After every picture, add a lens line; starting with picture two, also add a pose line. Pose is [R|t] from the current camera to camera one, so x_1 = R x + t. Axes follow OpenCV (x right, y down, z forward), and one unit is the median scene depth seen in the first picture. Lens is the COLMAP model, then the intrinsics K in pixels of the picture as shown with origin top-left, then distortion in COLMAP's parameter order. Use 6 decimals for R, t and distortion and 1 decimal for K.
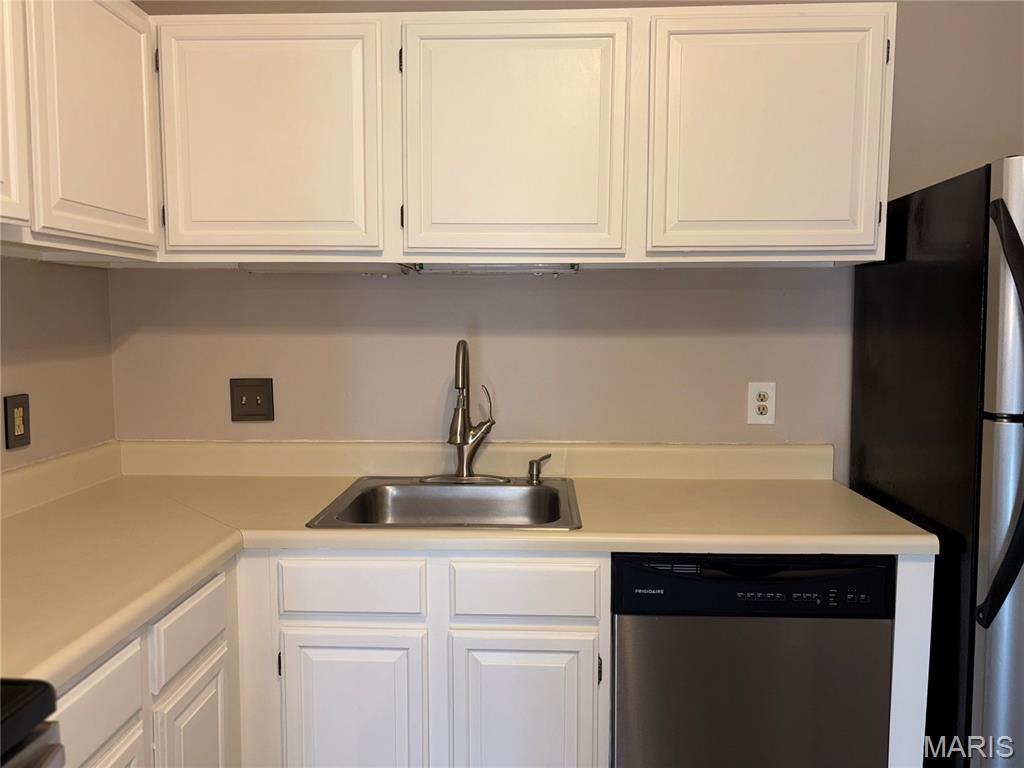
lens RADIAL K [[775.2, 0, 510.2], [0, 775.2, 382.2], [0, 0, 1]] dist [0.043099, -0.042092]
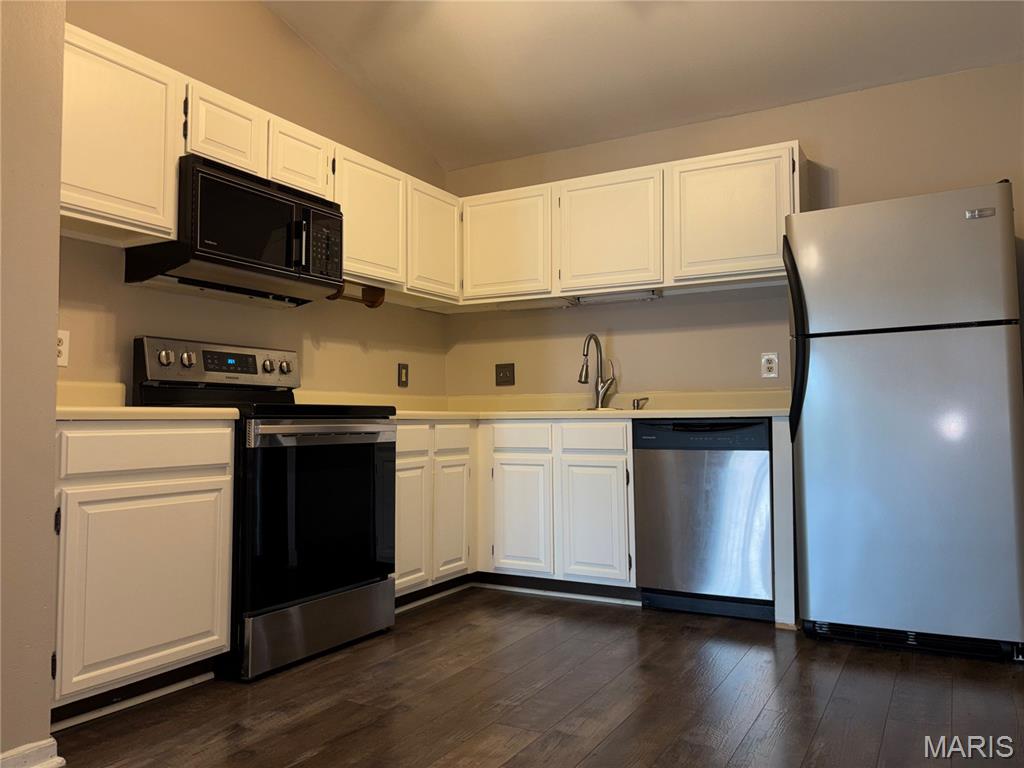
lens RADIAL K [[775.2, 0, 506.3], [0, 775.2, 379.9], [0, 0, 1]] dist [0.043099, -0.042092]
pose [[0.888752, -0.026868, -0.457601, 0.685187], [-0.031704, 0.992287, -0.119837, 0.326292], [0.457291, 0.121014, 0.881045, -0.873243]]
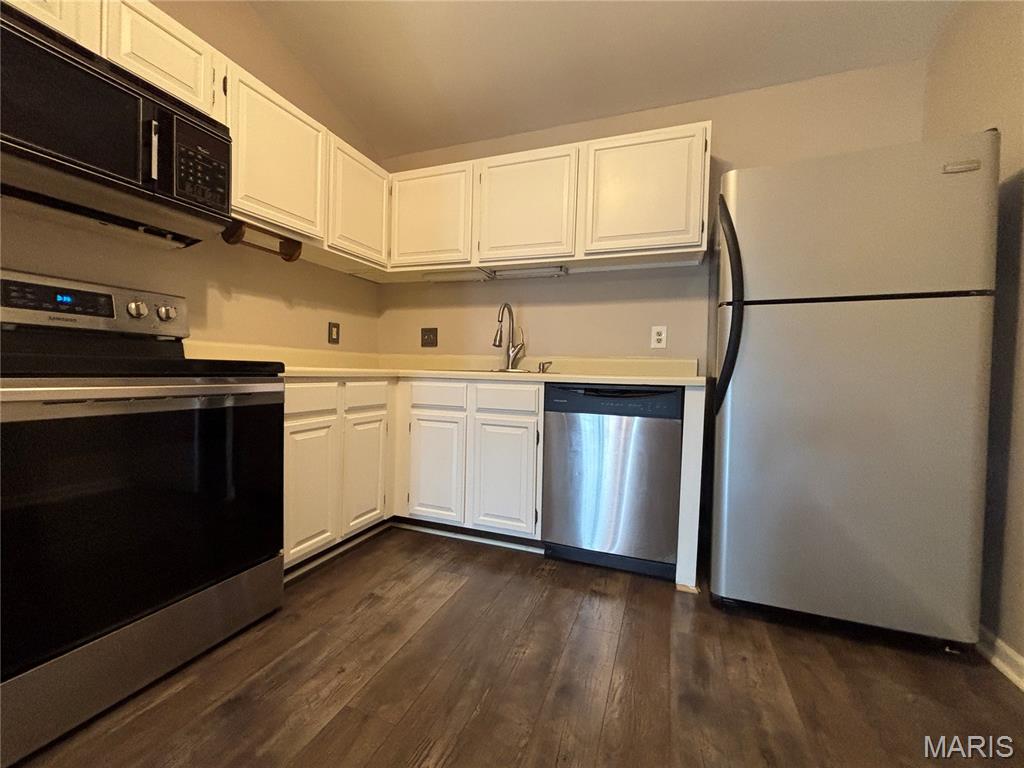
lens RADIAL K [[419.0, 0, 511.5], [0, 419.0, 382.2], [0, 0, 1]] dist [0.000125, 0.000089]
pose [[0.949107, 0.035315, -0.312969, 0.354909], [-0.052379, 0.997554, -0.046279, 0.240849], [0.310569, 0.060317, 0.948635, -0.113240]]
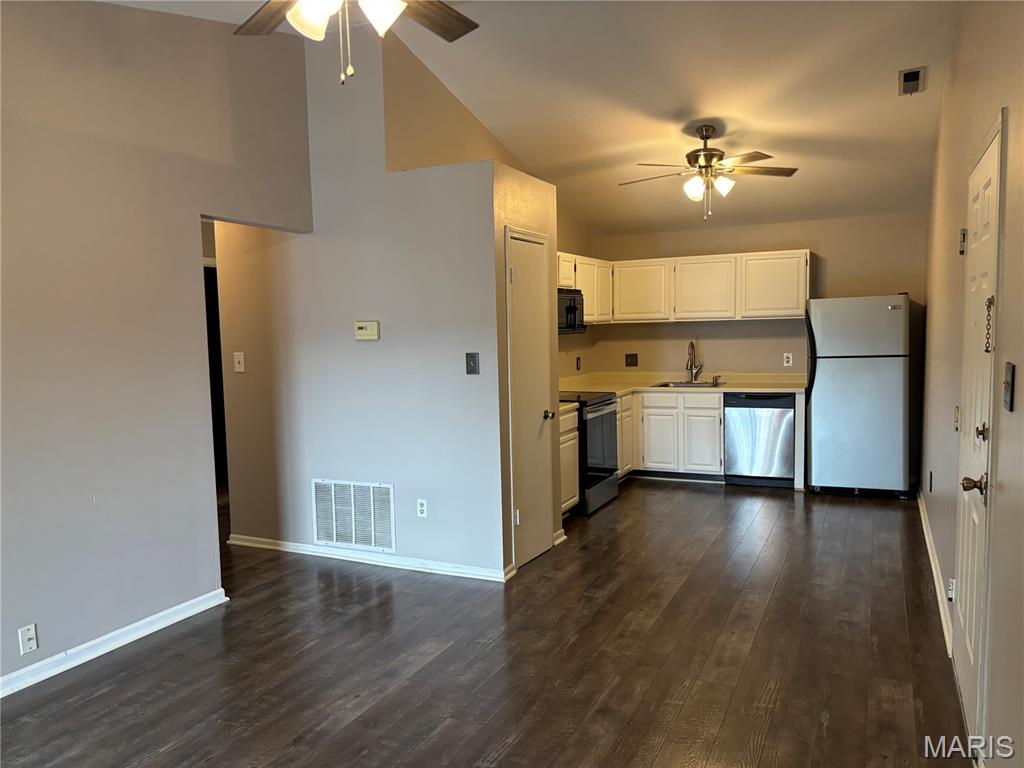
lens RADIAL K [[775.2, 0, 498.9], [0, 775.2, 395.5], [0, 0, 1]] dist [0.043099, -0.042092]
pose [[0.916464, 0.011678, -0.399948, 0.604112], [-0.005548, 0.999849, 0.016482, 0.150786], [0.400080, -0.012886, 0.916390, -2.852383]]
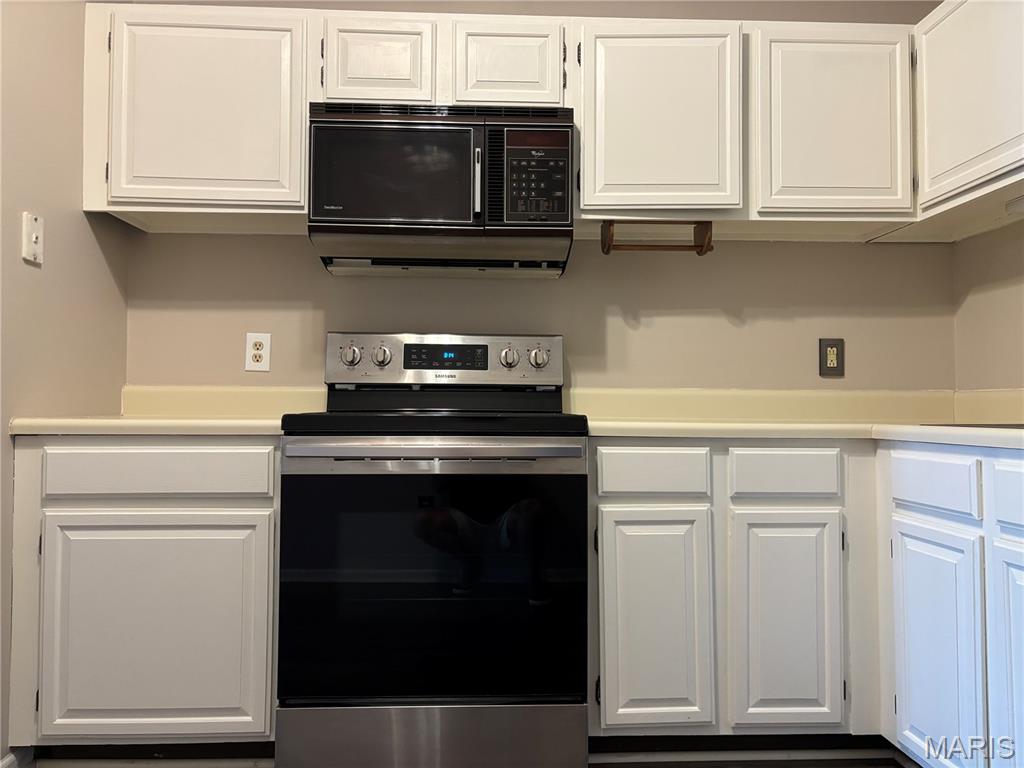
lens RADIAL K [[775.2, 0, 506.0], [0, 775.2, 381.8], [0, 0, 1]] dist [0.043099, -0.042092]
pose [[0.088445, -0.033408, -0.995521, 0.691542], [-0.082262, 0.995778, -0.040725, 0.195163], [0.992678, 0.085496, 0.085324, 0.305256]]
